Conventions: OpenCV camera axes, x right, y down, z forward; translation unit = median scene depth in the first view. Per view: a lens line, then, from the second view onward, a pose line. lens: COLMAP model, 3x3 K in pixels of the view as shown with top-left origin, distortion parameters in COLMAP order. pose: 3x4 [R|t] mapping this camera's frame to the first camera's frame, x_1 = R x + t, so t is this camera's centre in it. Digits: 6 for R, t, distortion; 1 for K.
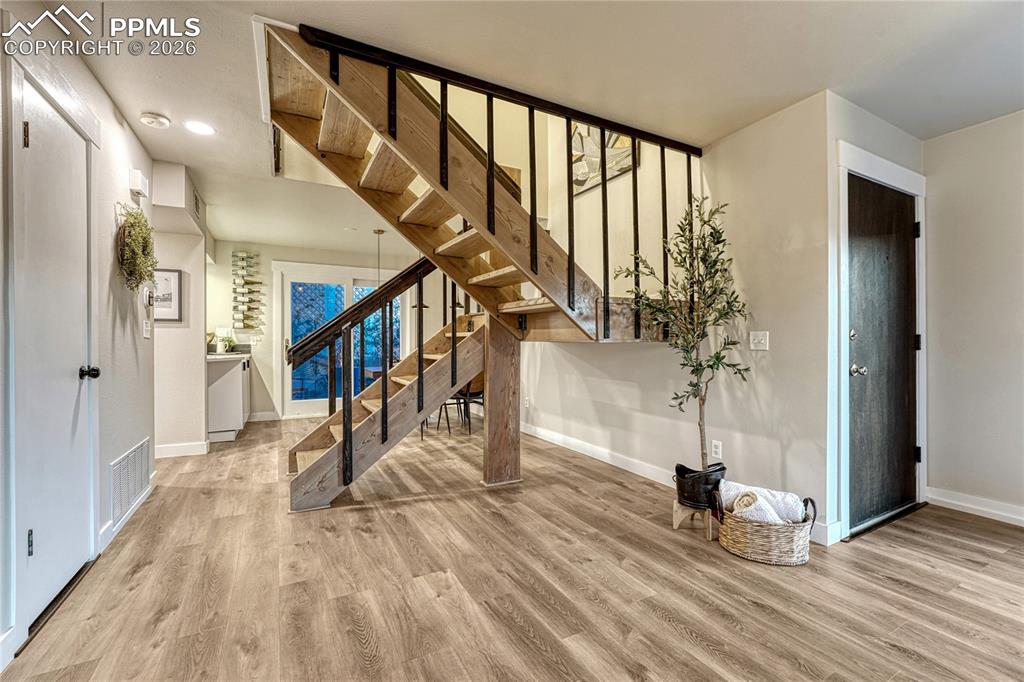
lens RADIAL K [[429.4, 0, 511.5], [0, 429.4, 338.5], [0, 0, 1]] dist [0.001102, 0.000725]
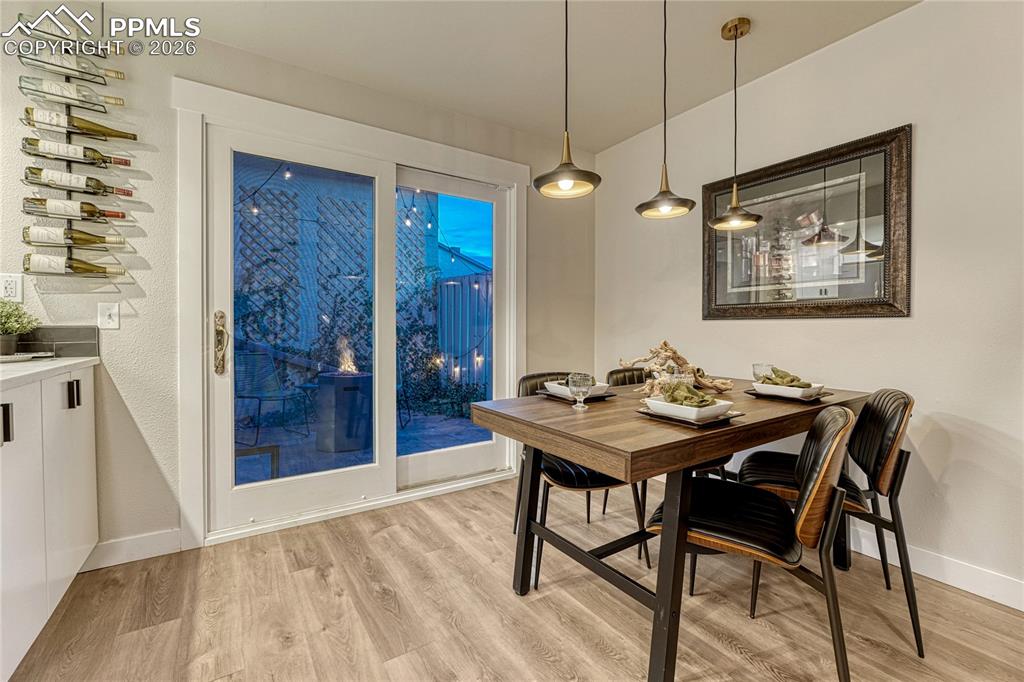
lens RADIAL K [[429.4, 0, 514.4], [0, 429.4, 342.9], [0, 0, 1]] dist [0.001102, 0.000725]
pose [[0.994695, 0.008677, 0.102505, -0.324757], [-0.010557, 0.999786, 0.017815, 0.016277], [-0.102328, -0.018803, 0.994573, 0.636545]]
